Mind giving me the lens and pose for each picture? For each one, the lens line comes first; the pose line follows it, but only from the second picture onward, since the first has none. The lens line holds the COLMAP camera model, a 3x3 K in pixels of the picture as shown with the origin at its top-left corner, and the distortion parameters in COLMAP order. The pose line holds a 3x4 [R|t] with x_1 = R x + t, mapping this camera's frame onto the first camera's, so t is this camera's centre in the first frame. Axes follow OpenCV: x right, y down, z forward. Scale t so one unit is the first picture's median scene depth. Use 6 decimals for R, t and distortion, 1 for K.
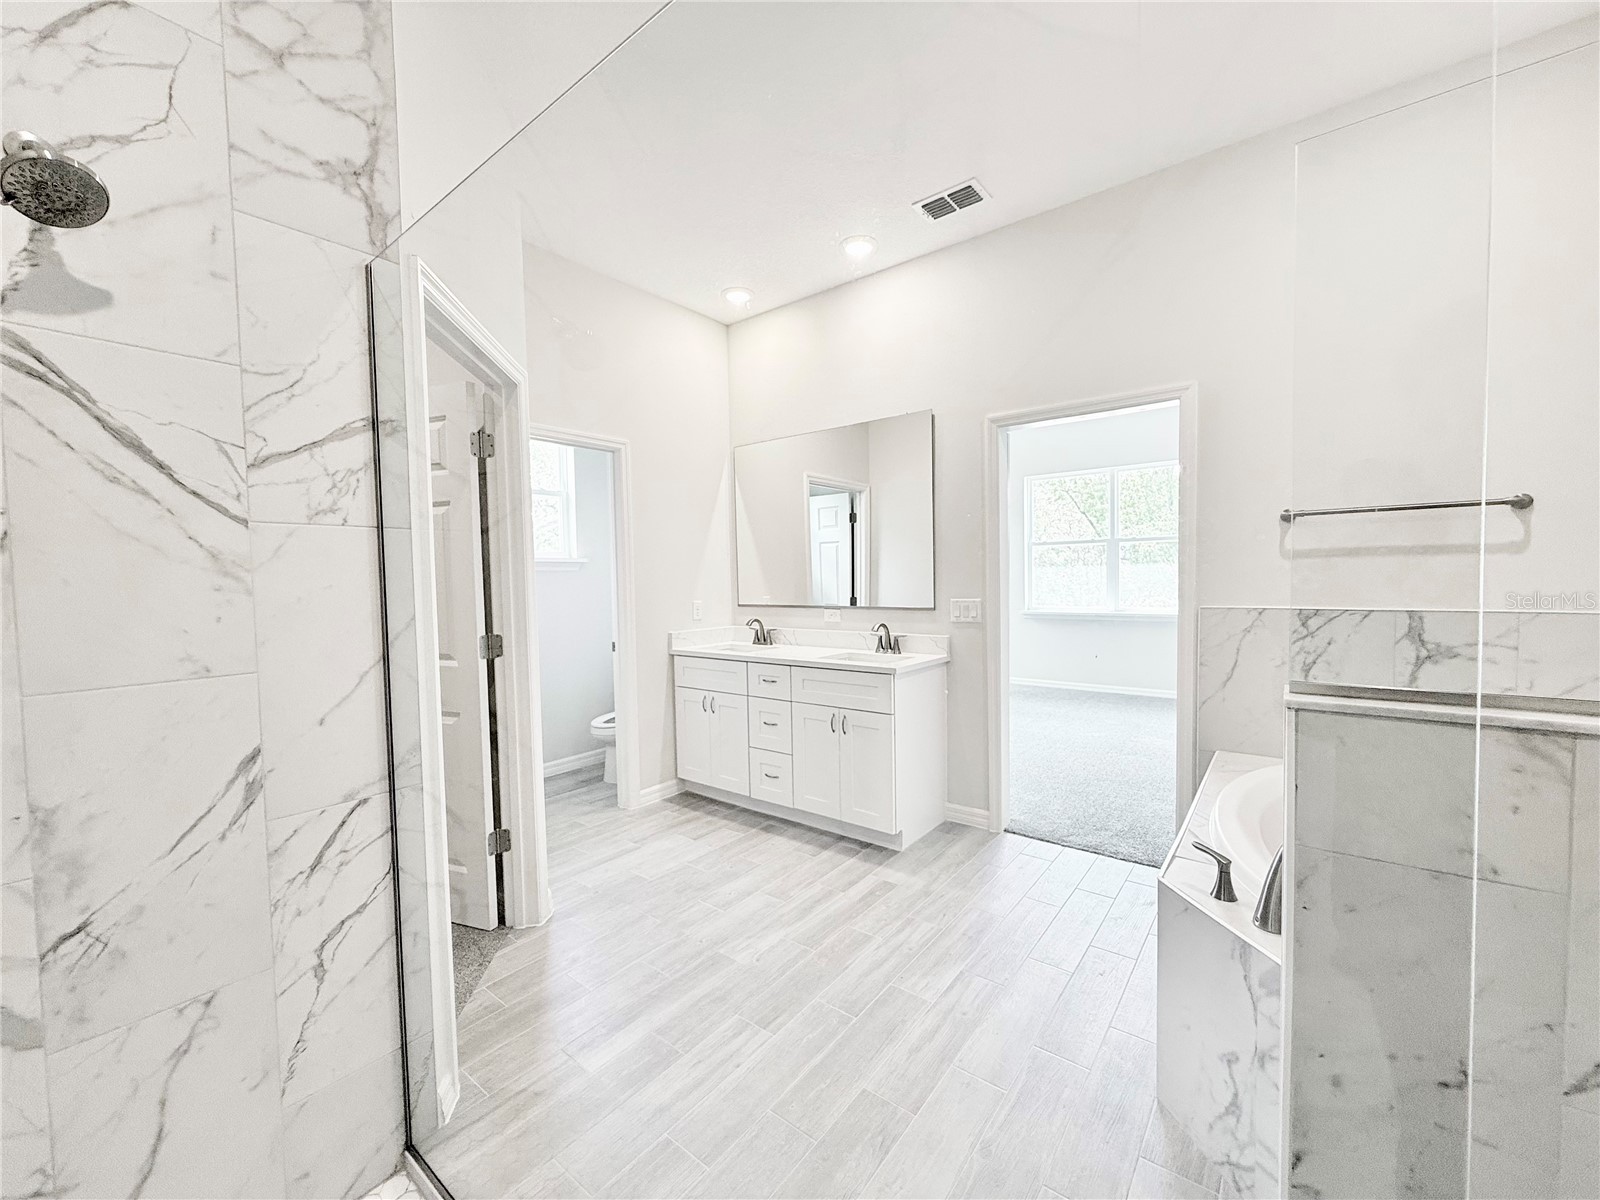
lens RADIAL K [[638.8, 0, 796.3], [0, 638.8, 603.6], [0, 0, 1]] dist [0.000982, 0.000133]
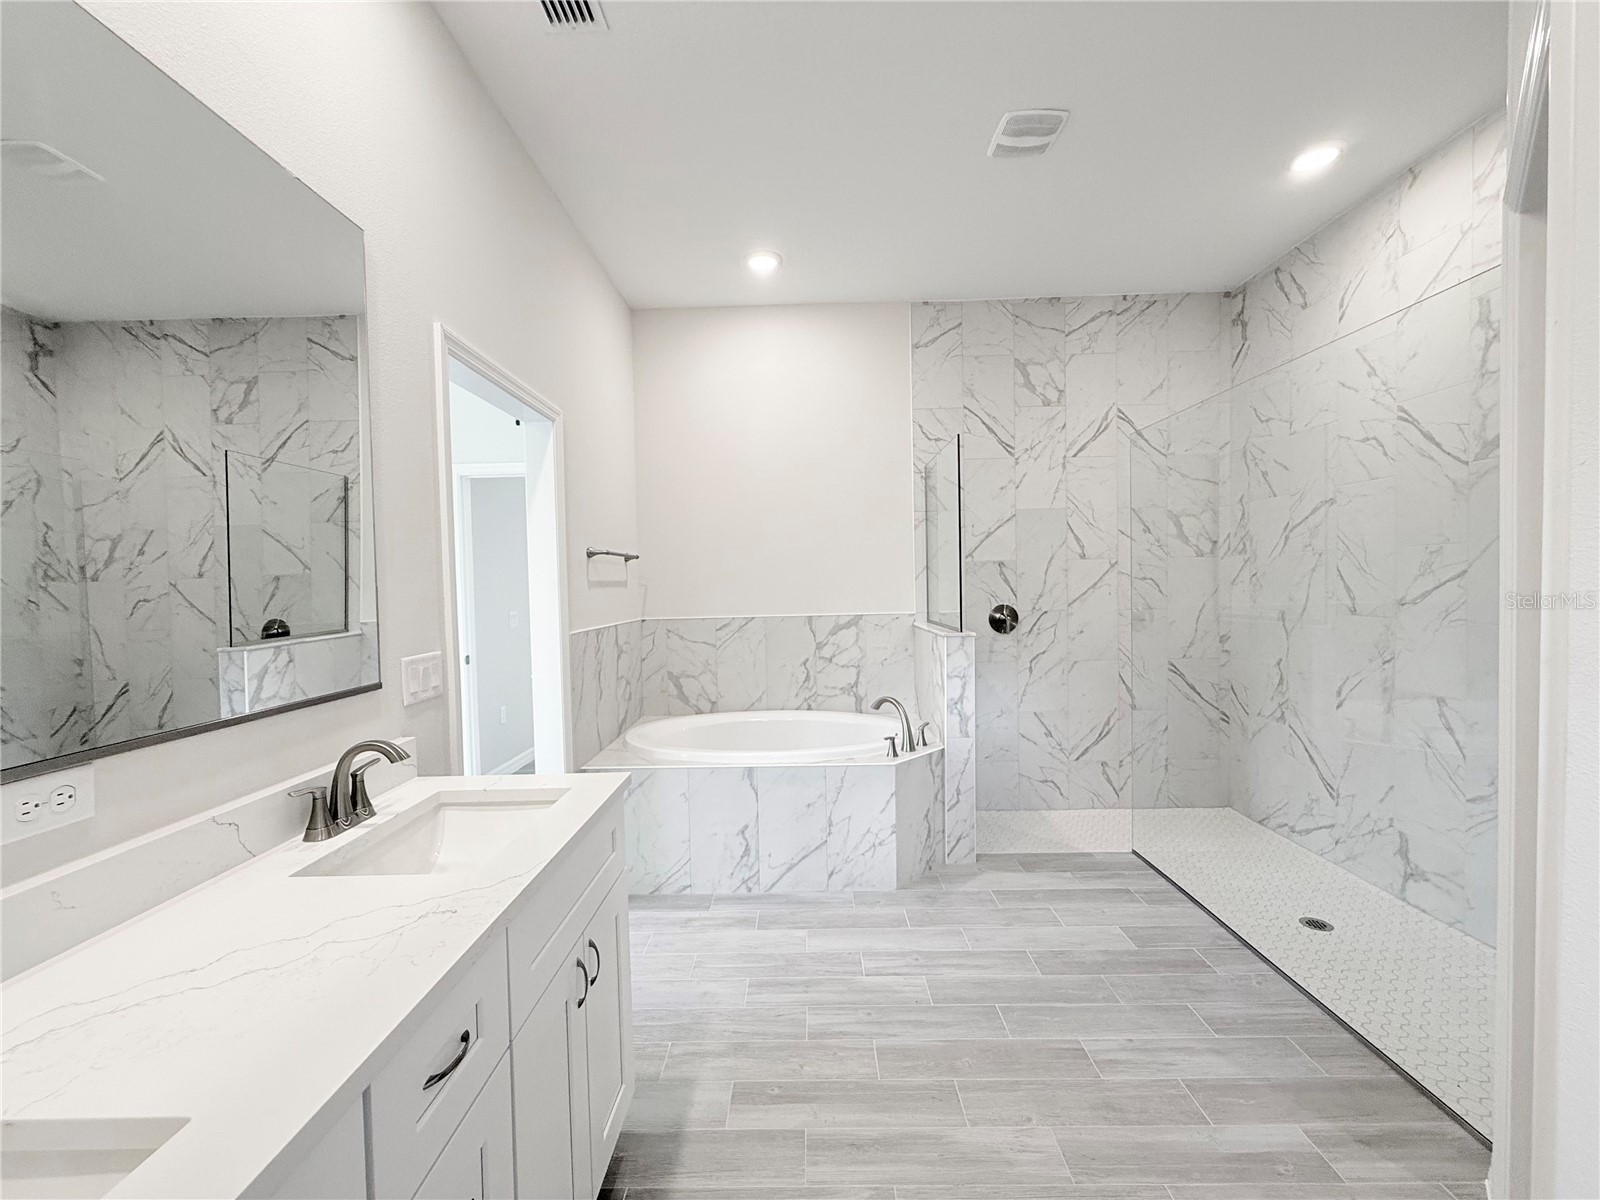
lens RADIAL K [[638.8, 0, 796.3], [0, 638.8, 603.6], [0, 0, 1]] dist [0.000982, 0.000133]
pose [[-0.606115, 0.008037, 0.795337, -0.462314], [0.069059, 0.996704, 0.042557, -0.072618], [-0.792374, 0.080720, -0.604672, 1.535906]]
